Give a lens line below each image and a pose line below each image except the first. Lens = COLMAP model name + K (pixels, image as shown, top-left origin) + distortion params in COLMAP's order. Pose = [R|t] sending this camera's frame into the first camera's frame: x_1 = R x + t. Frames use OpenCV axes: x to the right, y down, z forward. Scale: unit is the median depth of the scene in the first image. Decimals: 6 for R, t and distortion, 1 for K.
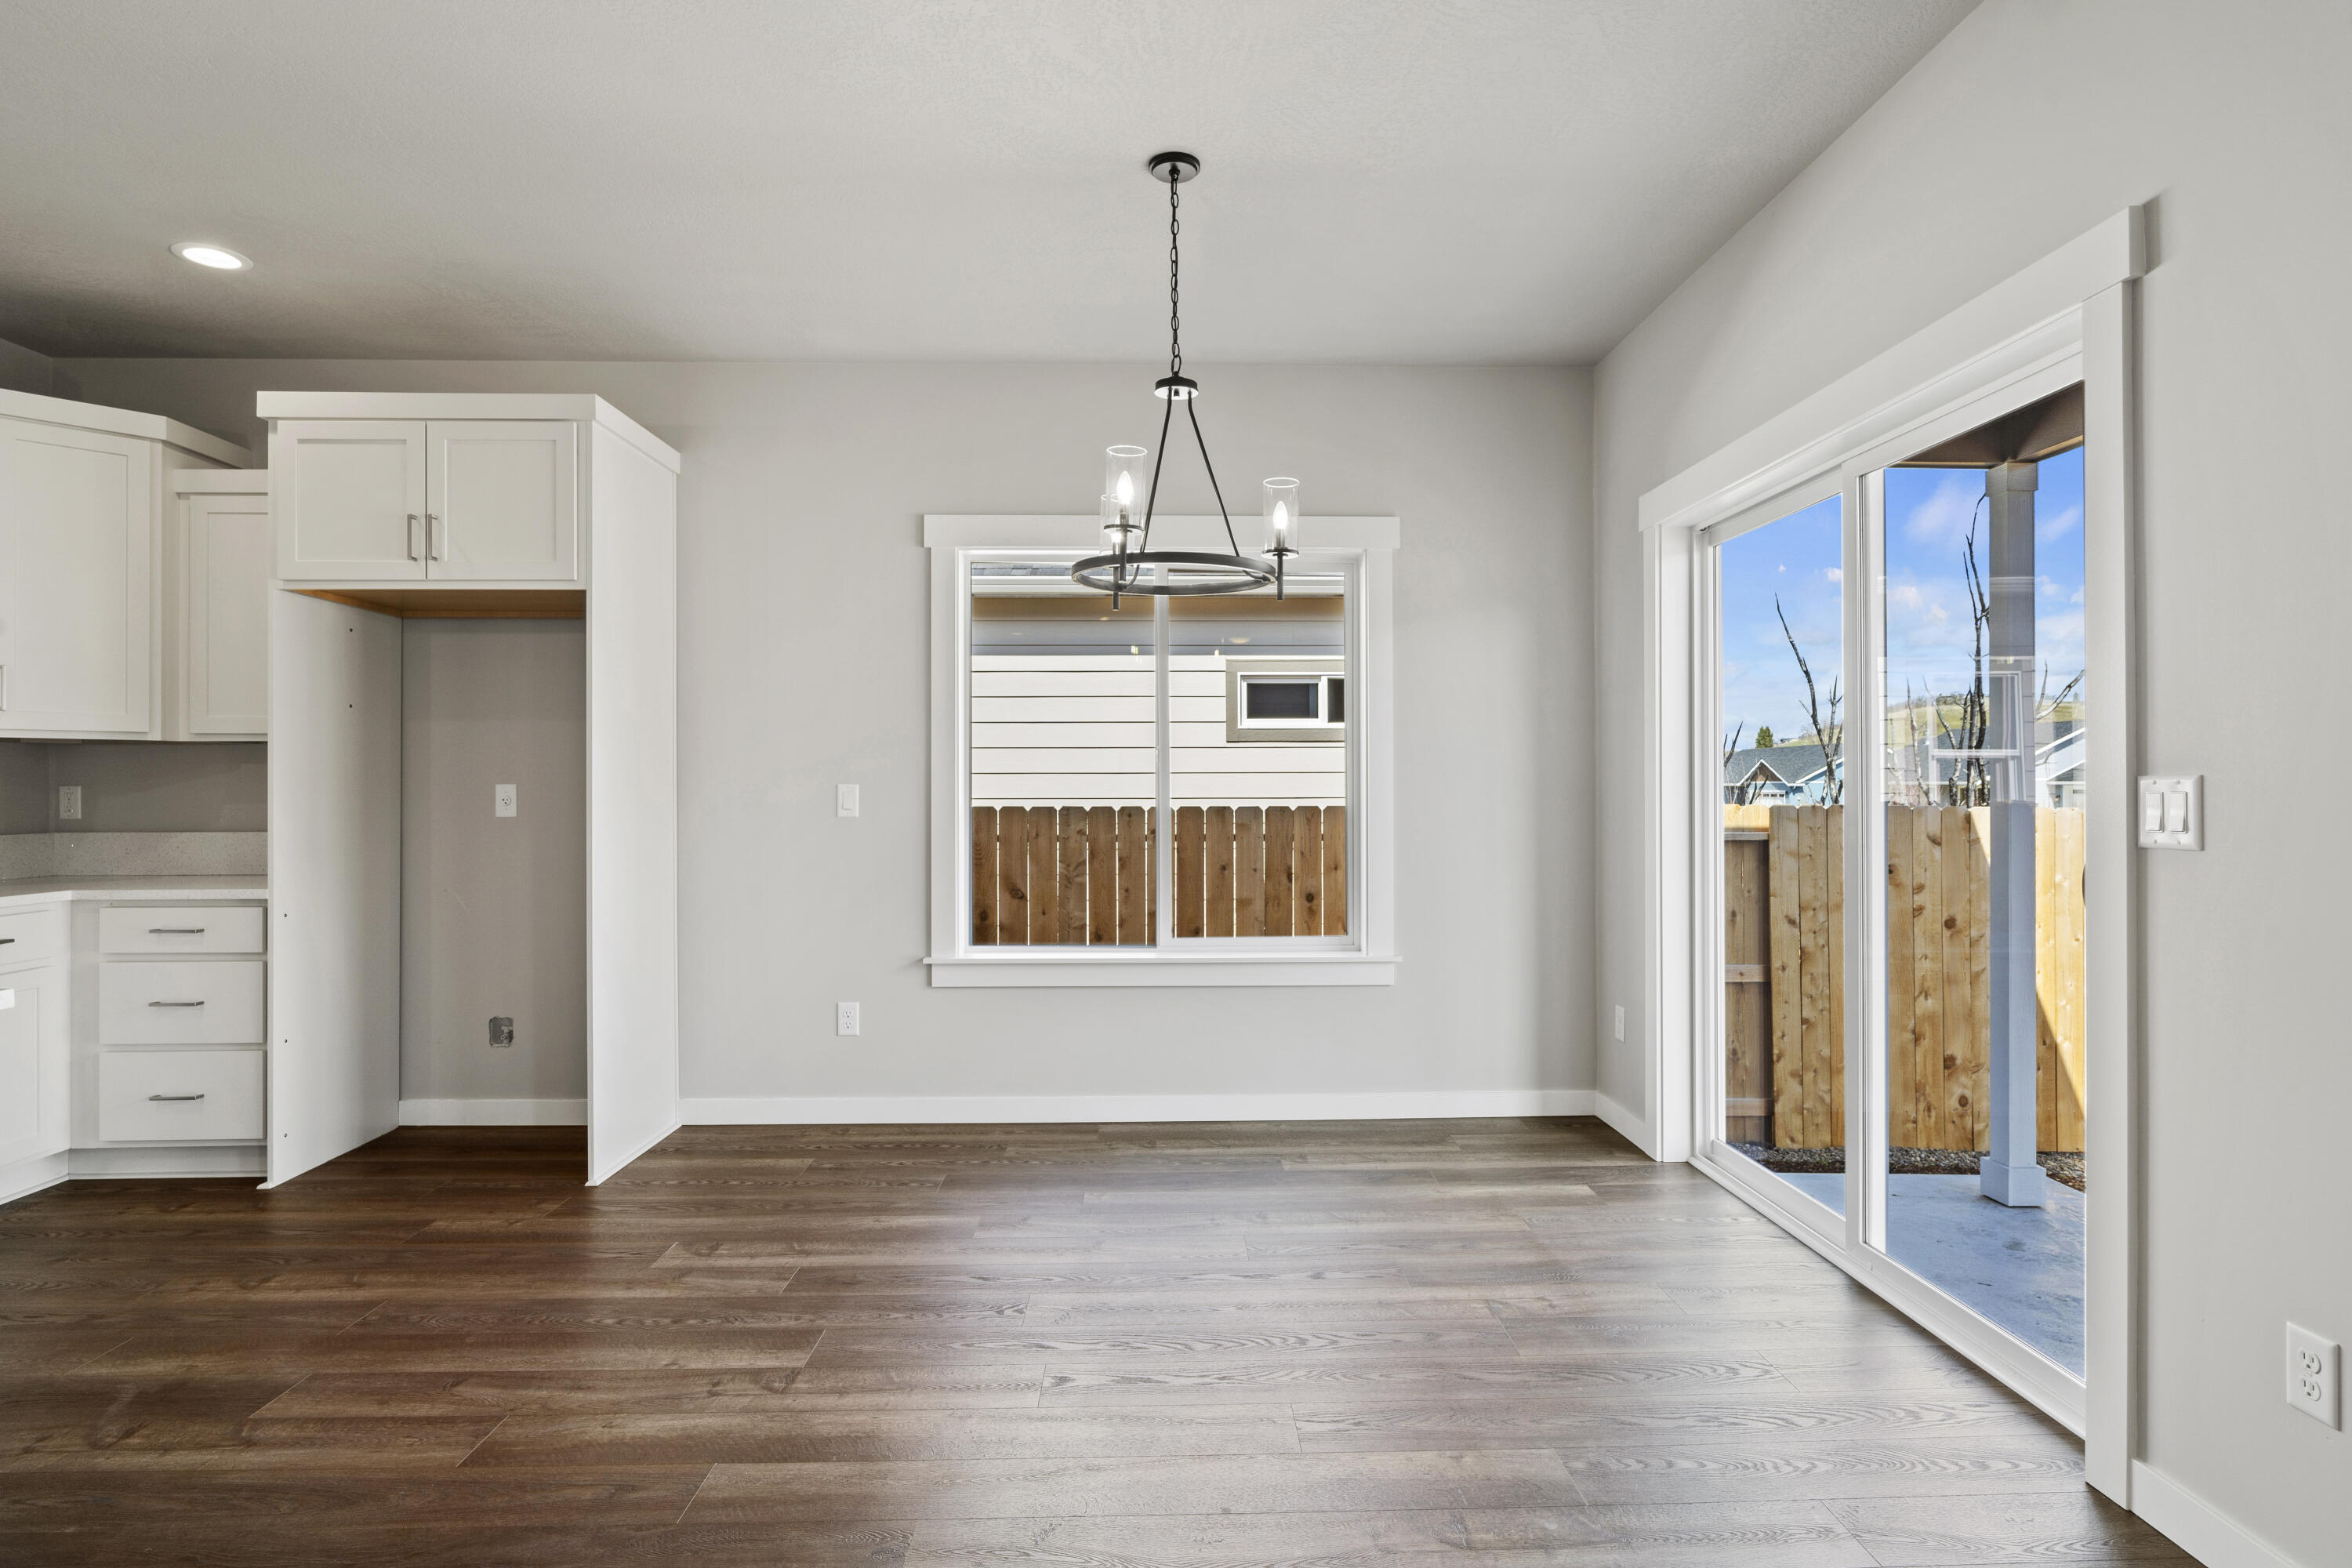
lens RADIAL K [[1212.7, 0, 1183.6], [0, 1212.7, 782.7], [0, 0, 1]] dist [-0.003547, -0.000293]
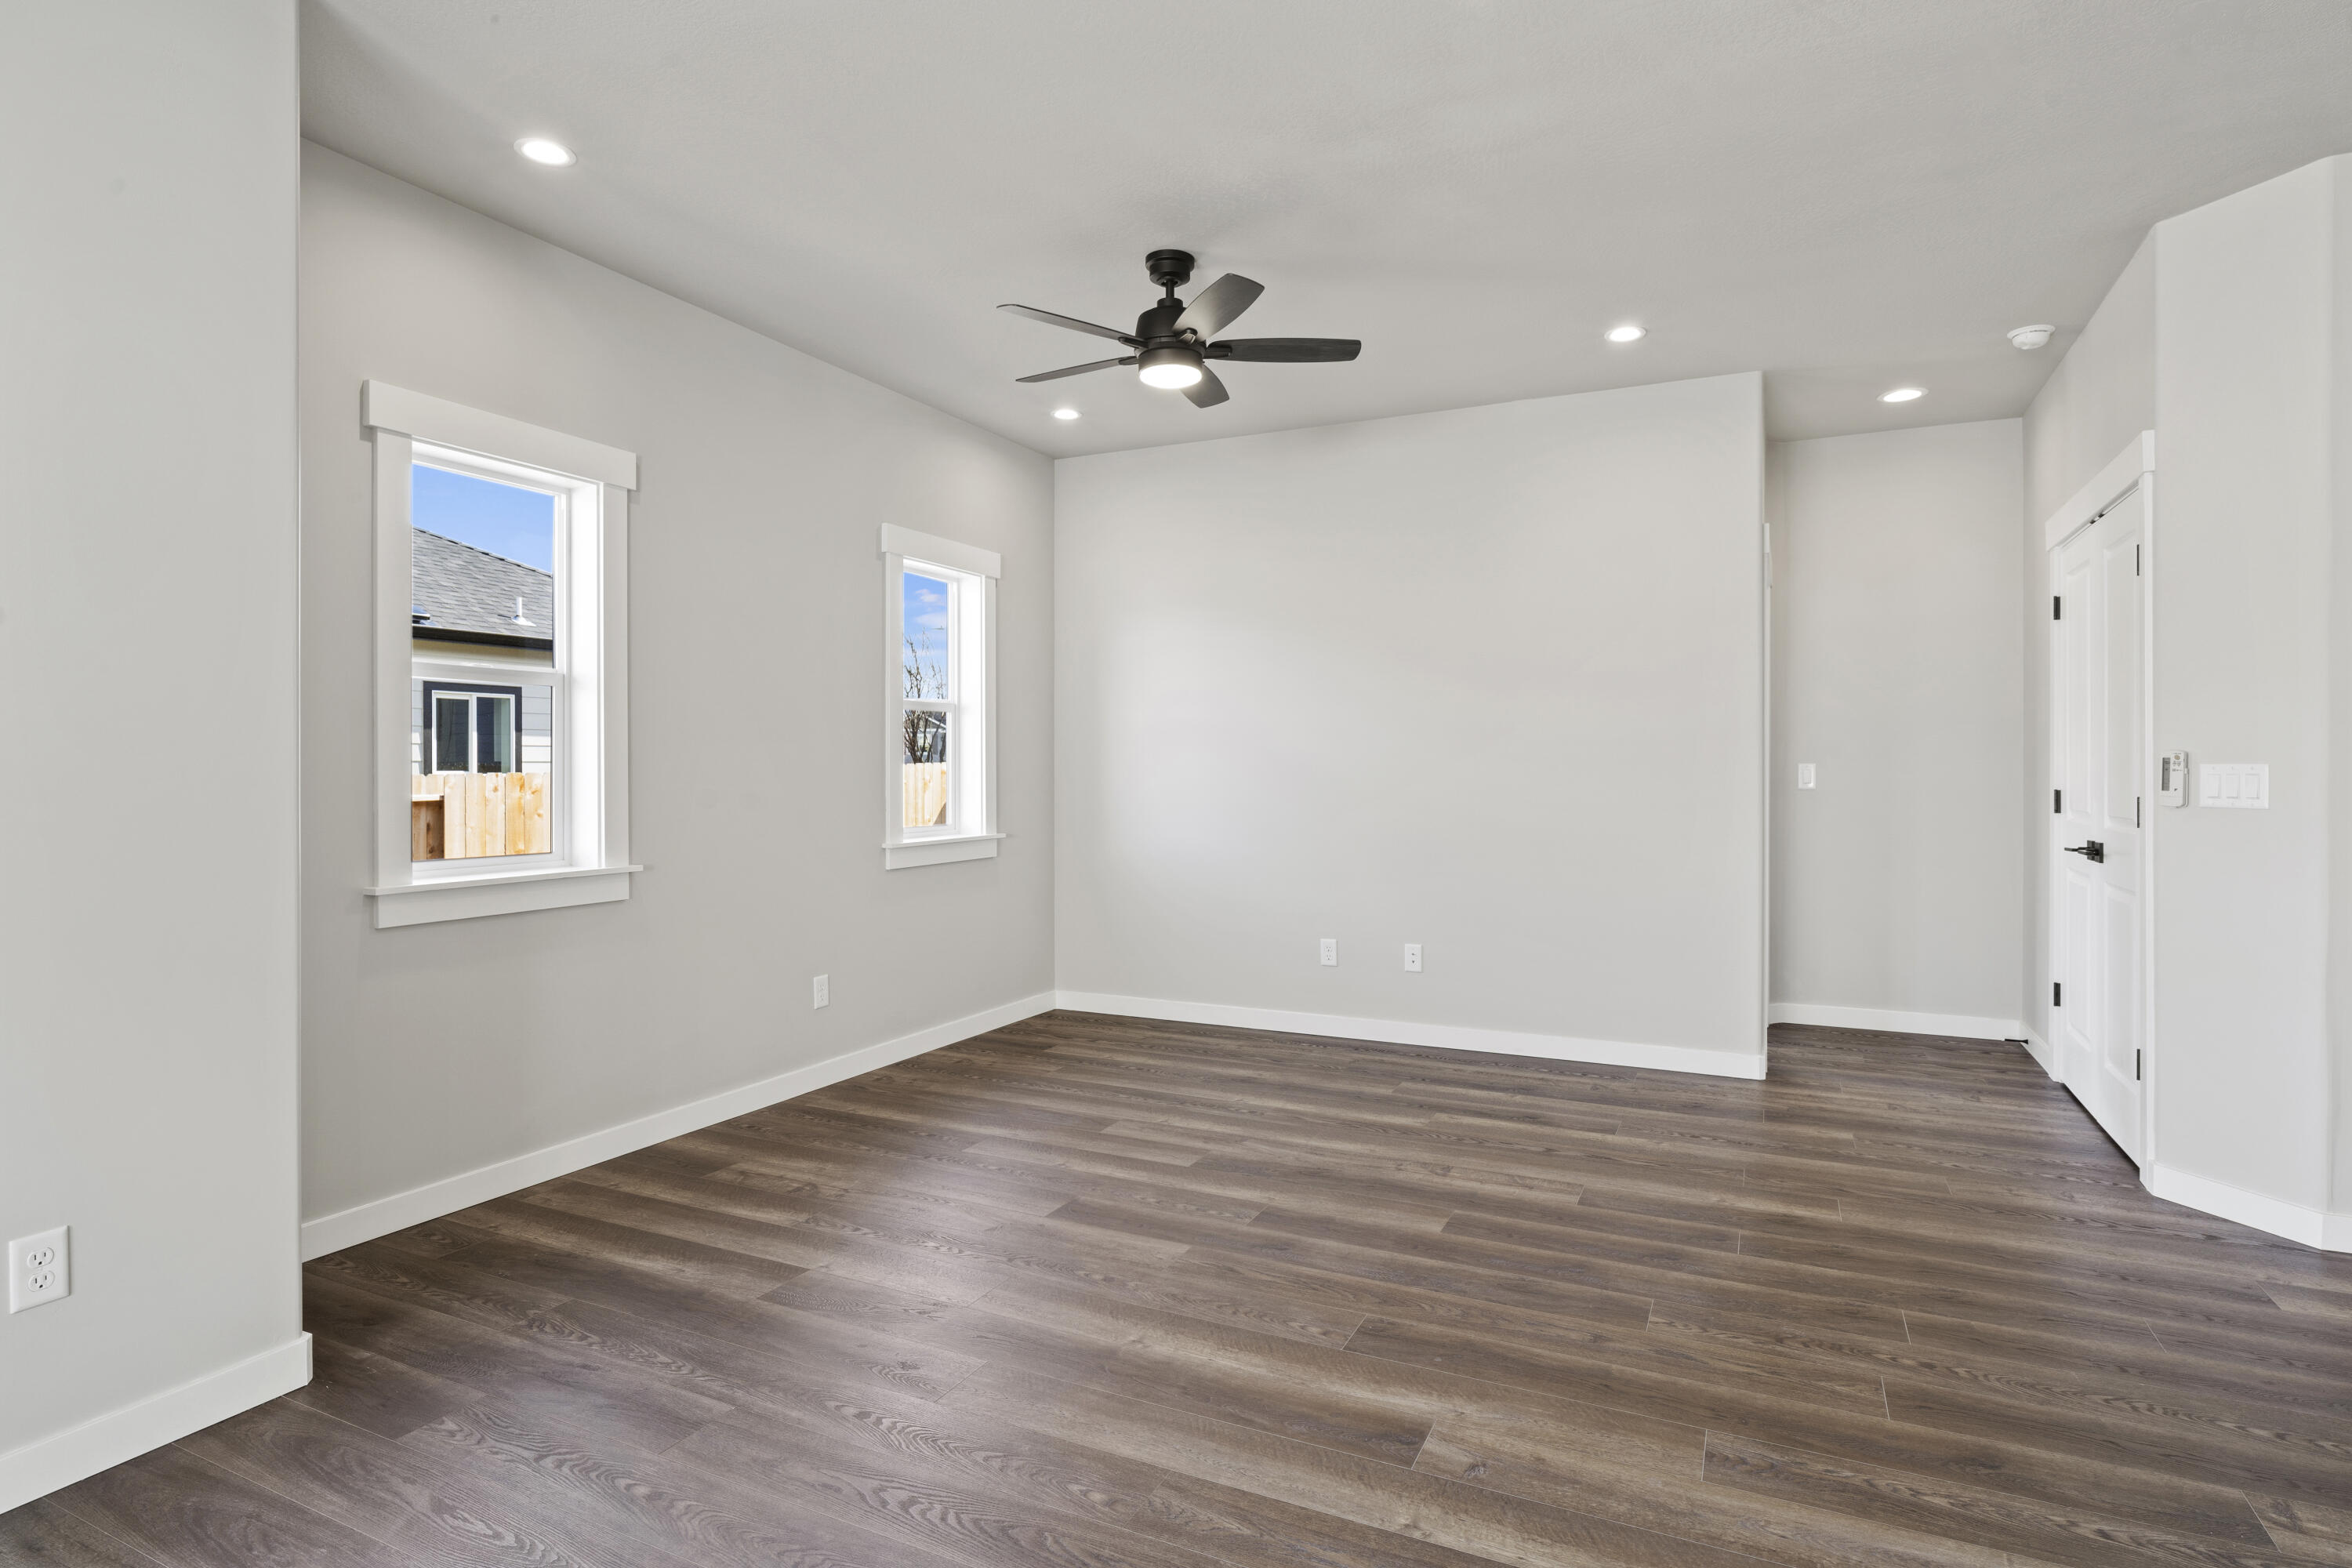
lens RADIAL K [[1215.3, 0, 1188.0], [0, 1215.3, 770.6], [0, 0, 1]] dist [-0.001992, -0.001049]
pose [[-0.889970, -0.000460, 0.456019, -0.256097], [0.000517, 0.999998, 0.002017, 0.002150], [-0.456019, 0.002031, -0.889968, 0.666451]]
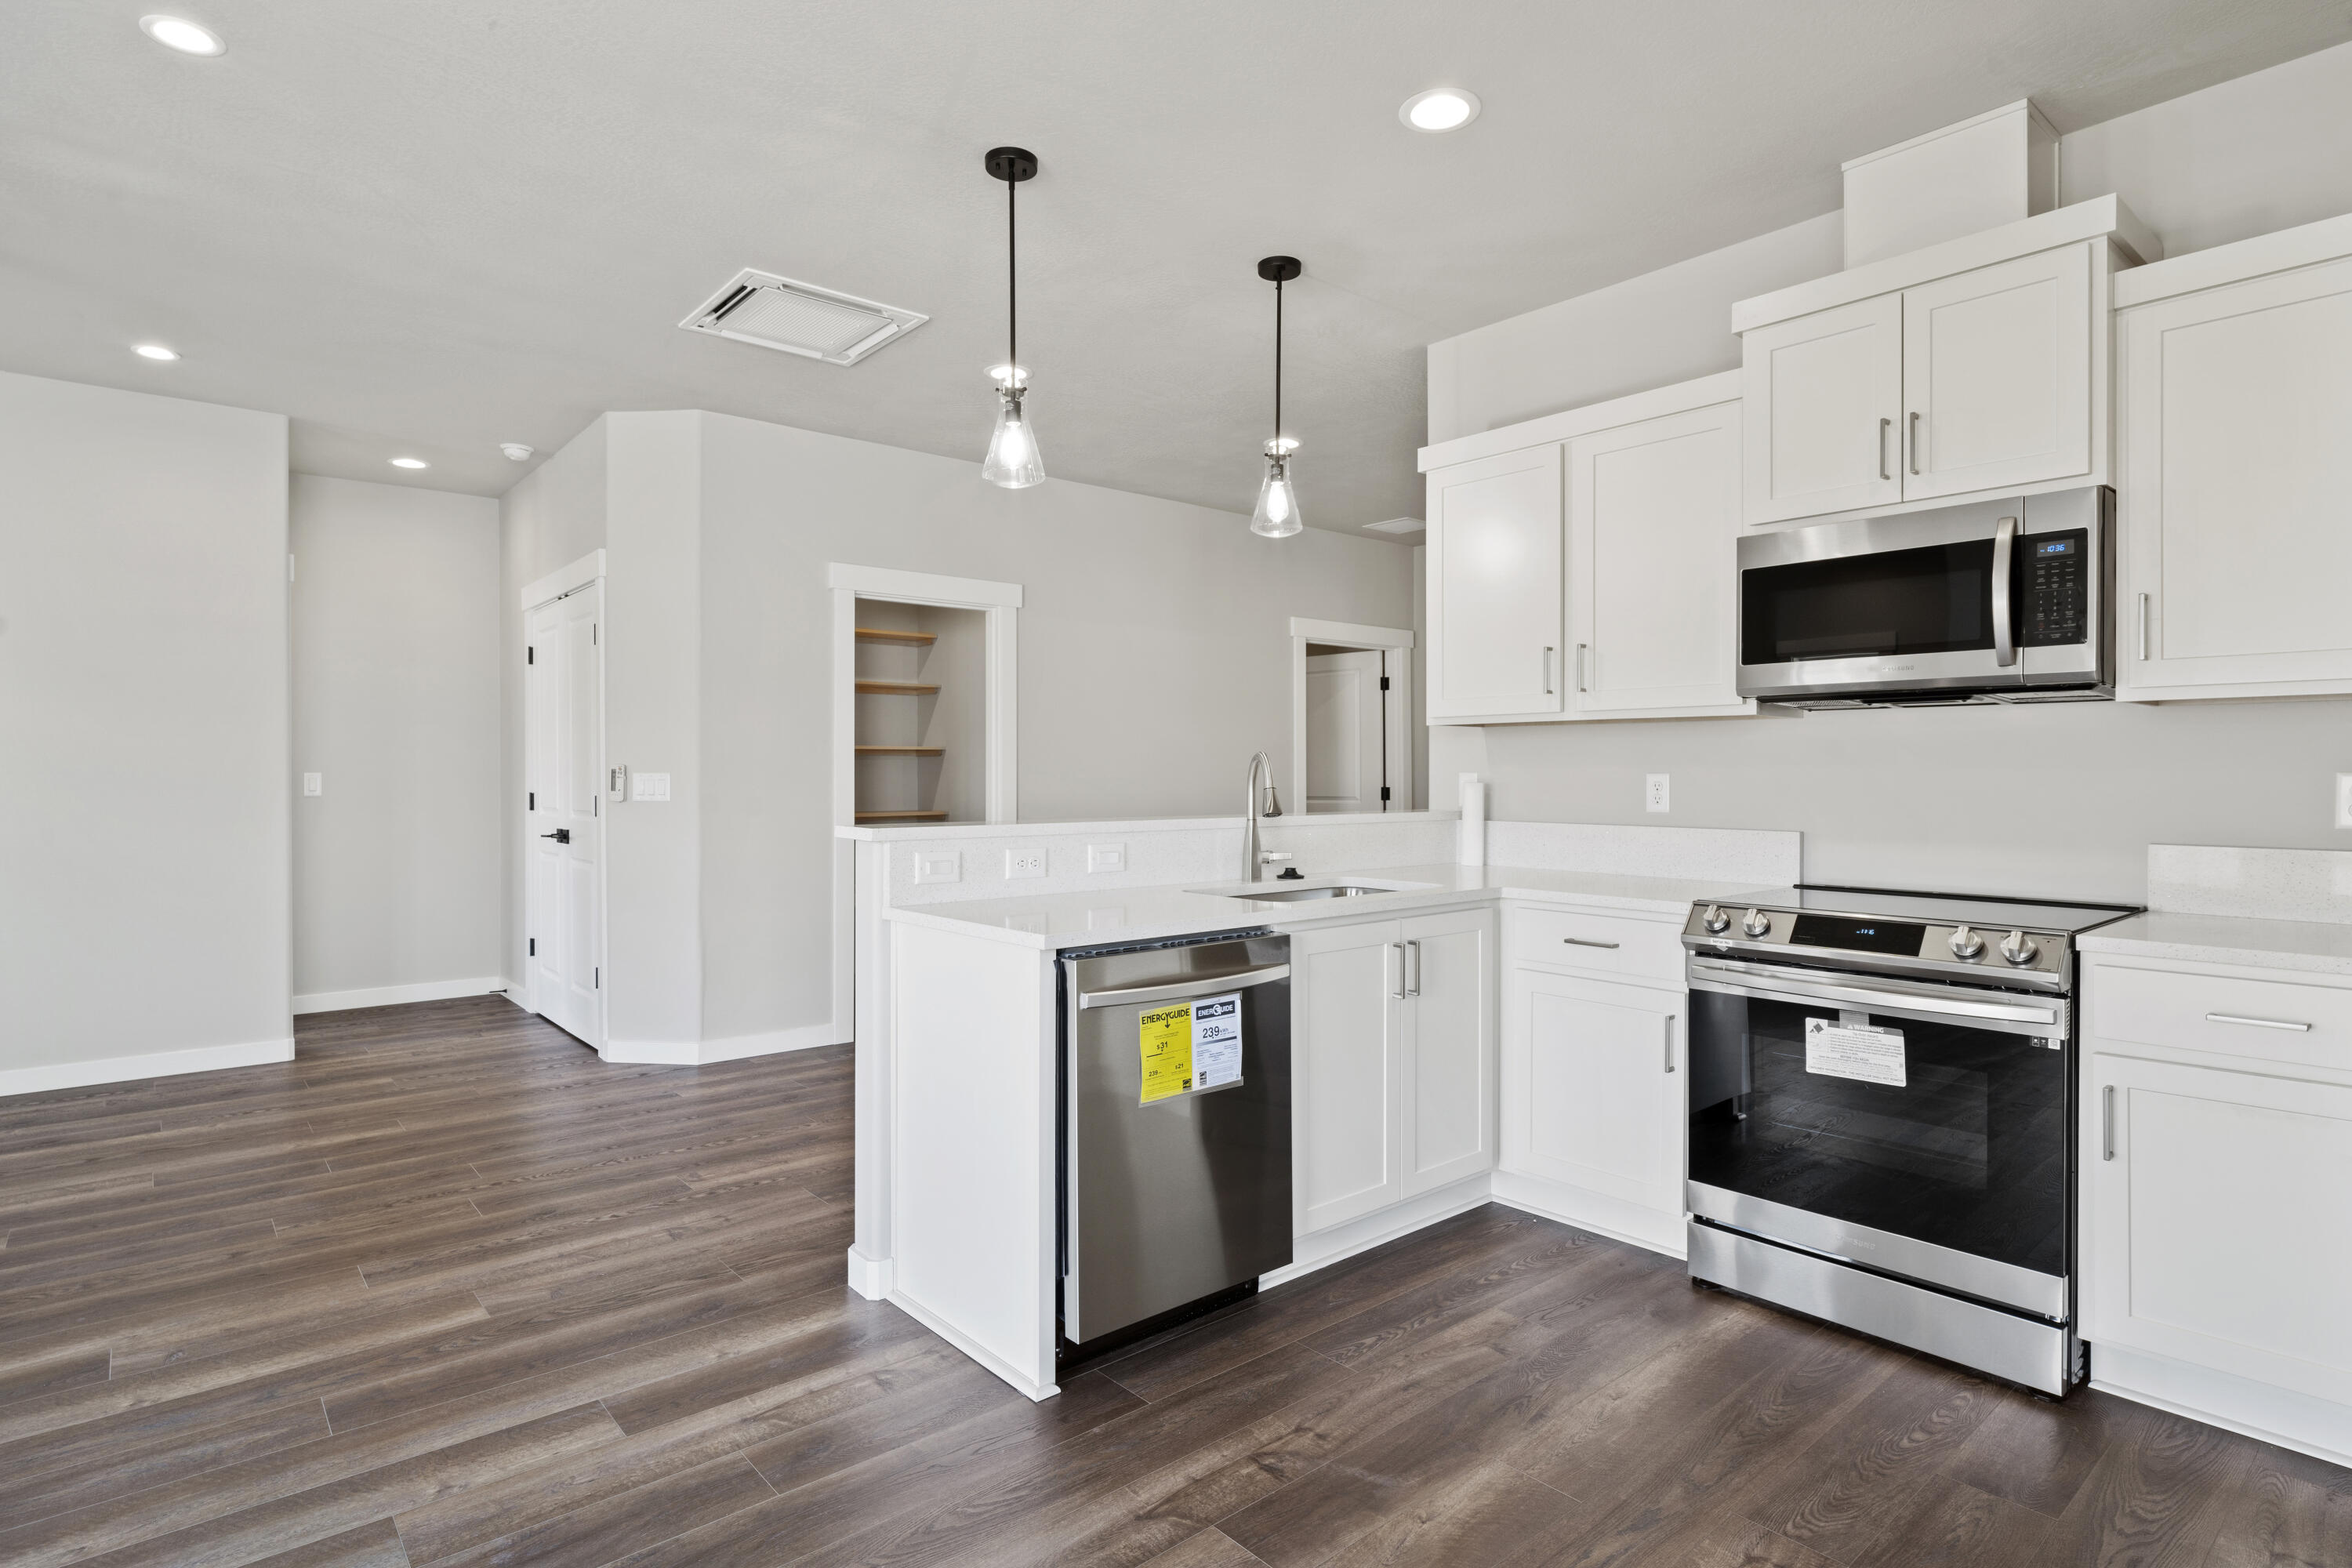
lens RADIAL K [[1207.2, 0, 1186.1], [0, 1207.2, 775.0], [0, 0, 1]] dist [-0.000385, -0.001021]
pose [[-0.774237, 0.002775, -0.632890, -0.136890], [0.002938, 0.999995, 0.000790, 0.002154], [0.632889, -0.001248, -0.774241, 0.974428]]
